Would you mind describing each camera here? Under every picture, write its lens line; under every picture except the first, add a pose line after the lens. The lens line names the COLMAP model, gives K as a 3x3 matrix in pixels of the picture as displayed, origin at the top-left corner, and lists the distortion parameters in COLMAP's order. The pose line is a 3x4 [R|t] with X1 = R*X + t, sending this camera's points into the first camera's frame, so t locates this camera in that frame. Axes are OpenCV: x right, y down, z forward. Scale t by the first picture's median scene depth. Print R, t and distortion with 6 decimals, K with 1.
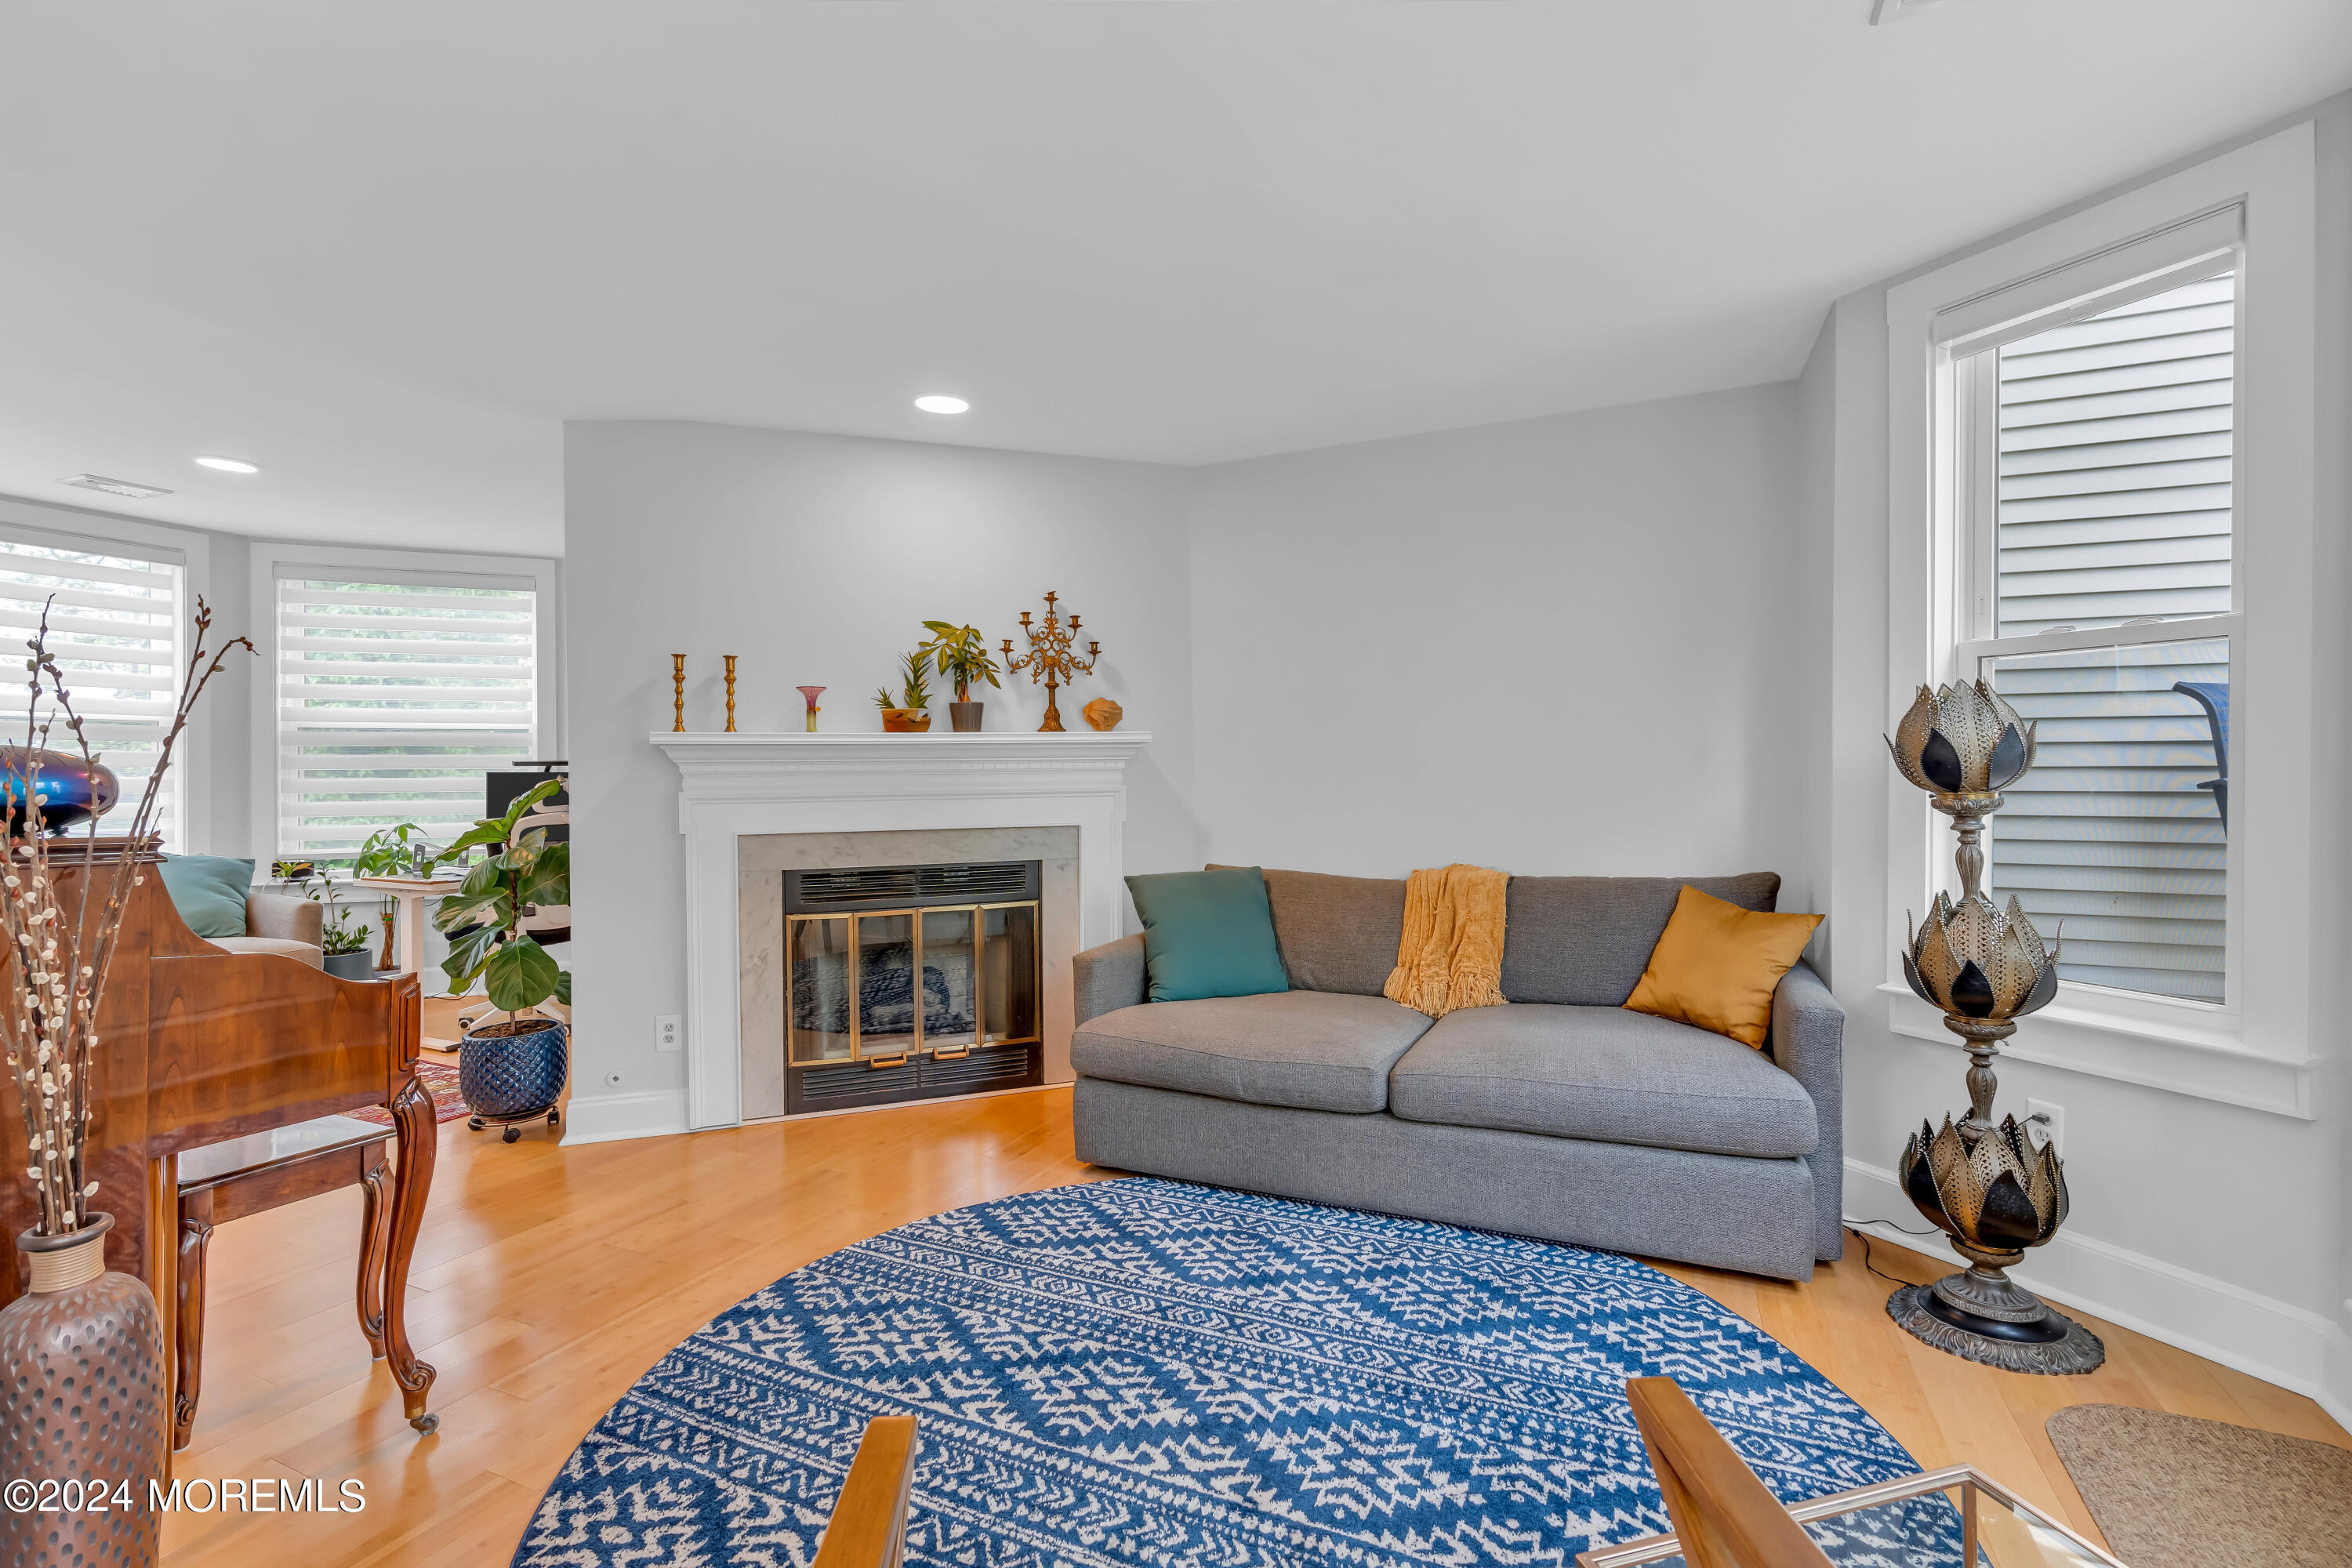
lens RADIAL K [[1061.9, 0, 1179.0], [0, 1061.9, 779.7], [0, 0, 1]] dist [-0.010762, 0.000362]
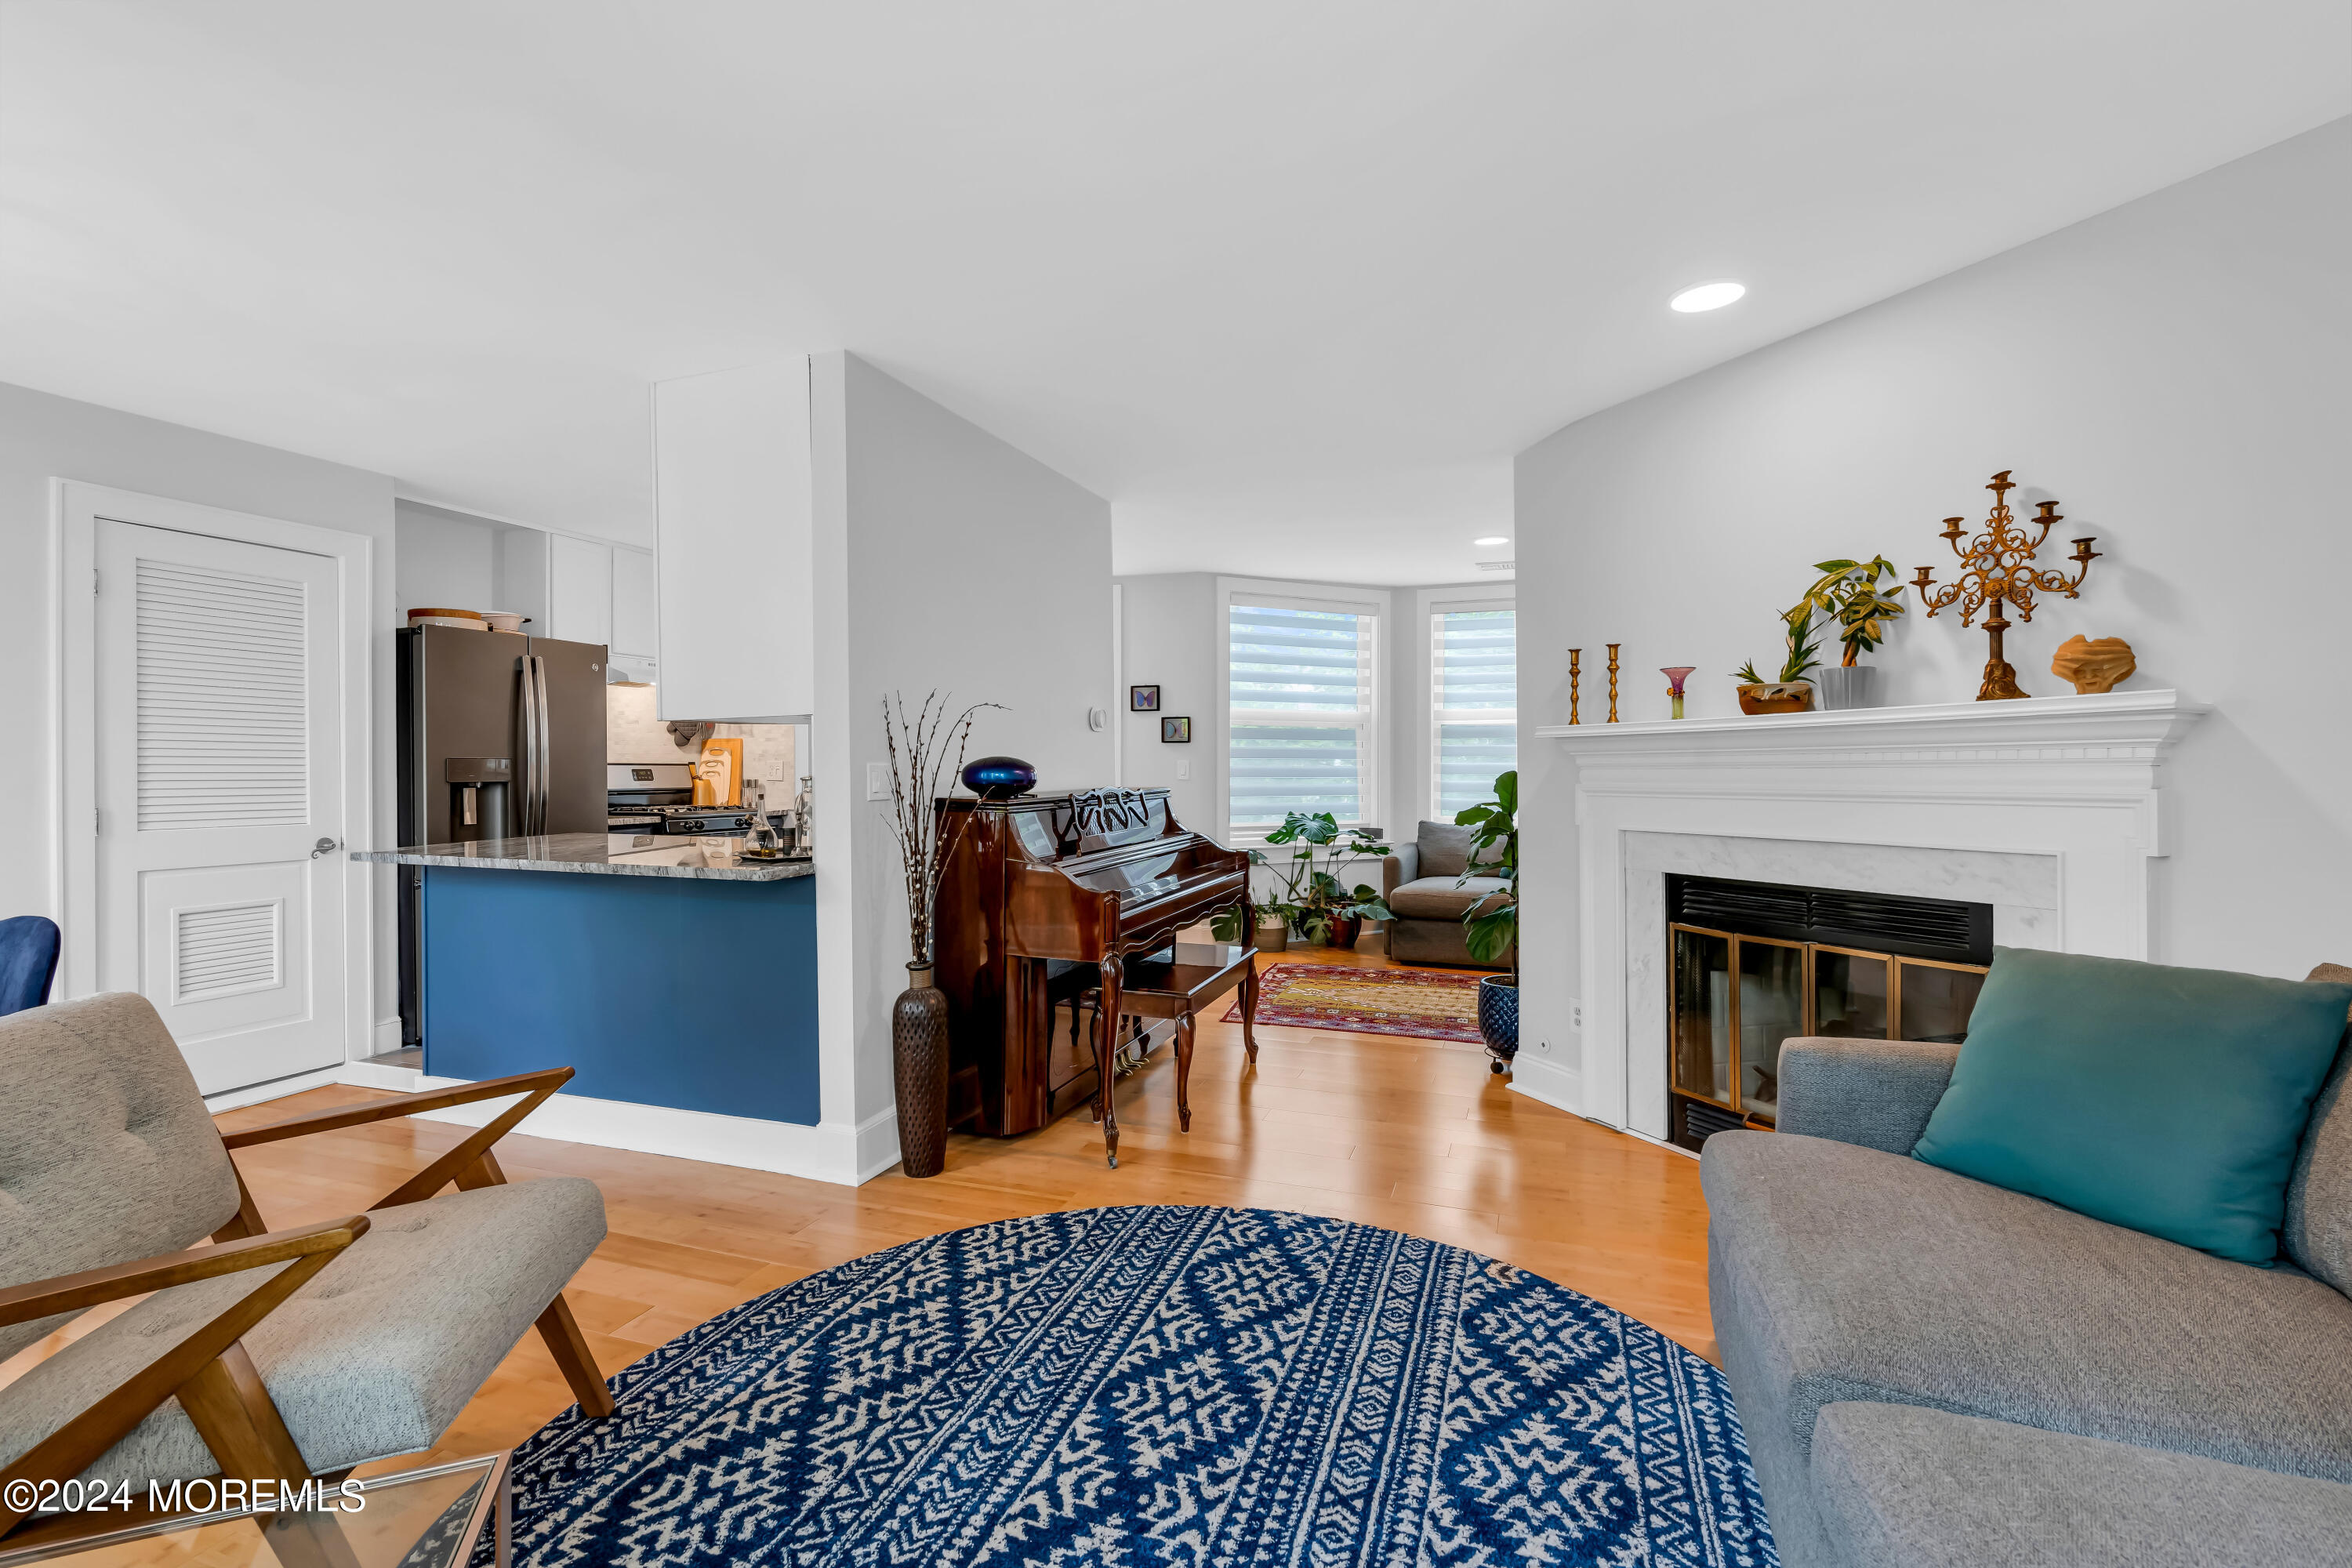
lens RADIAL K [[1061.9, 0, 1176.0], [0, 1061.9, 776.7], [0, 0, 1]] dist [-0.010762, 0.000362]
pose [[0.075166, 0.017004, -0.997026, 0.619097], [0.001343, 0.999852, 0.017153, -0.015645], [0.997170, -0.002628, 0.075132, 0.639188]]
